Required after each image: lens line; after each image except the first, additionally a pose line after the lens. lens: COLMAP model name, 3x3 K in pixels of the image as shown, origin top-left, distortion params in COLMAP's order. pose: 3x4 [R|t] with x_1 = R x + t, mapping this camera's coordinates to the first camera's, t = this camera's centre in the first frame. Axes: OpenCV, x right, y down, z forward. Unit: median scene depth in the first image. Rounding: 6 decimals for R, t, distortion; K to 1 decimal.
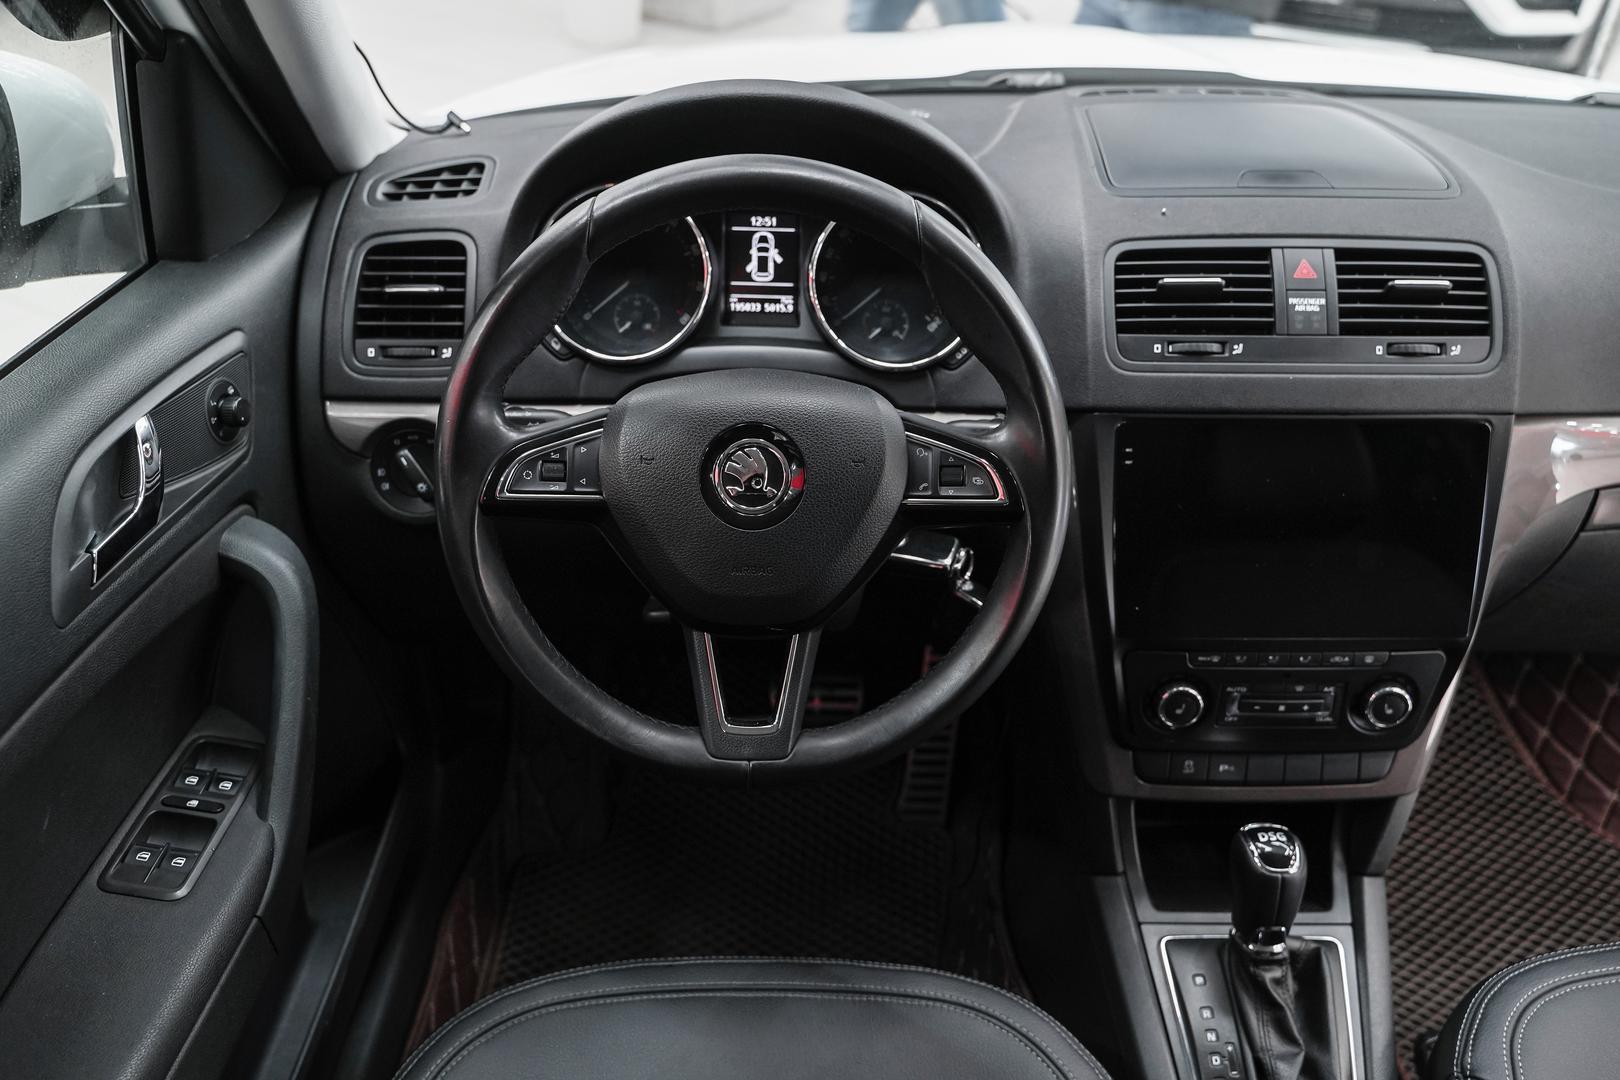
lens RADIAL K [[1321.1, 0, 785.4], [0, 1321.1, 534.7], [0, 0, 1]] dist [-0.012260, -0.005459]
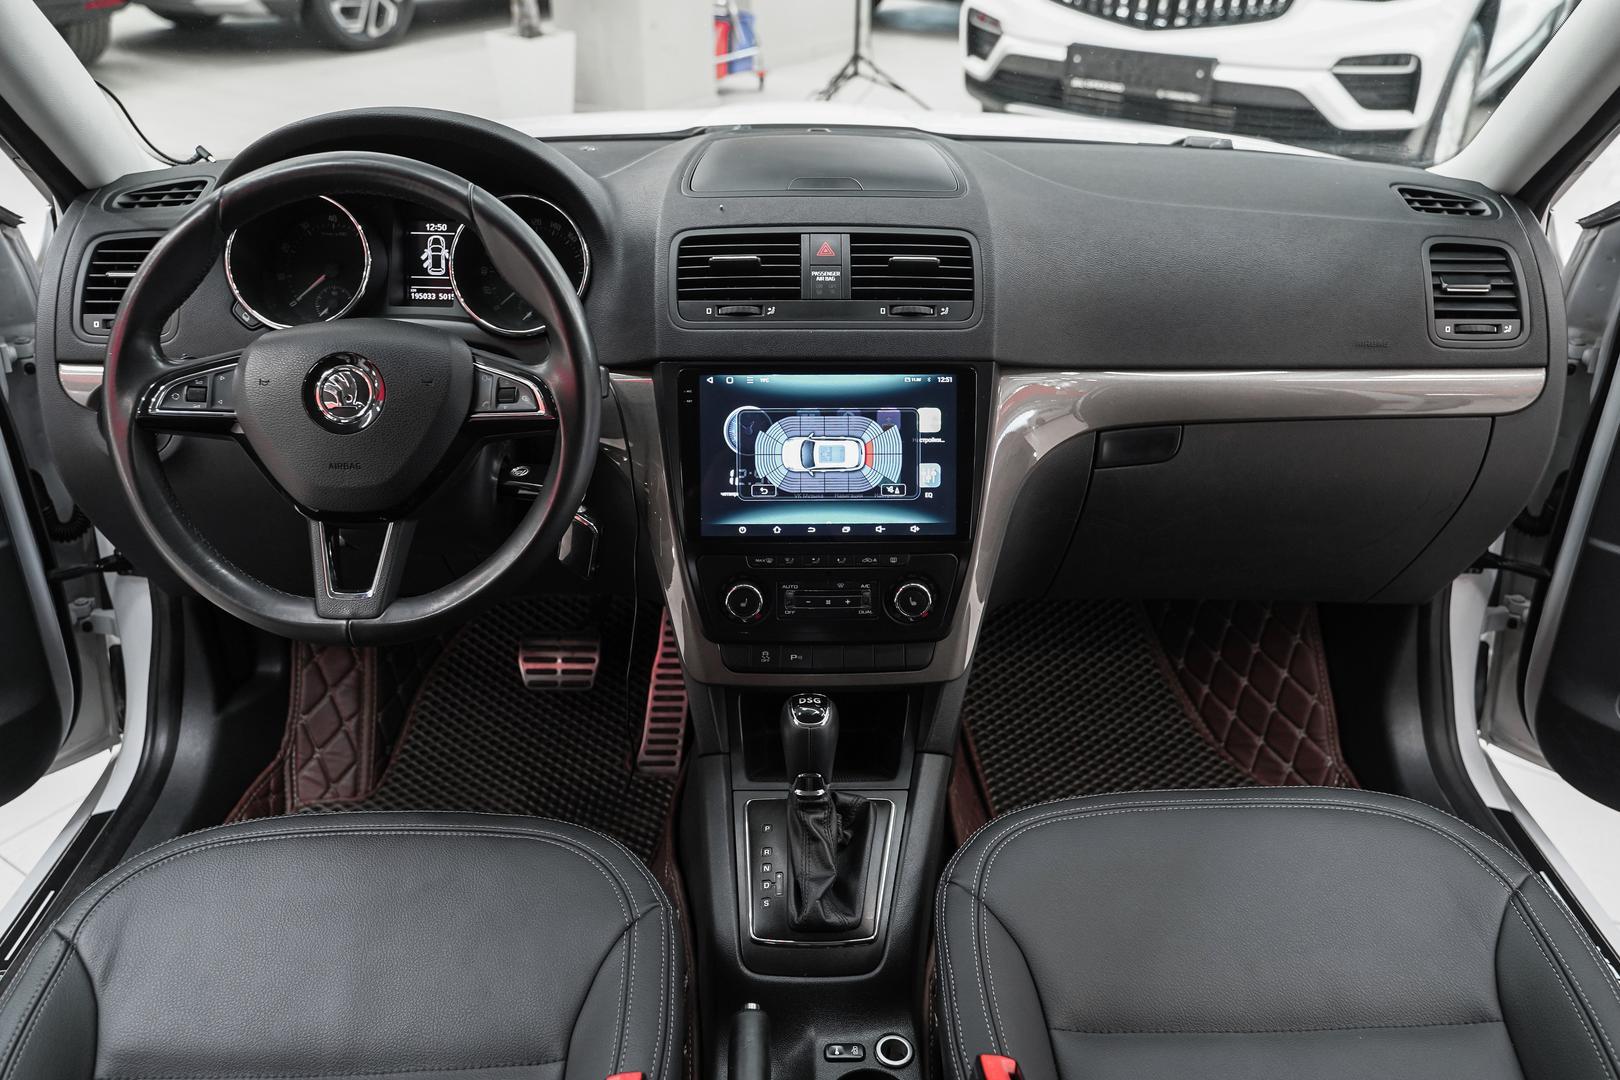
lens RADIAL K [[1321.1, 0, 811.3], [0, 1321.1, 547.2], [0, 0, 1]] dist [-0.012260, -0.005459]
pose [[0.999642, -0.008527, 0.025358, 0.333205], [0.010275, 0.997521, -0.069619, 0.167884], [-0.024701, 0.069855, 0.997251, -0.242881]]
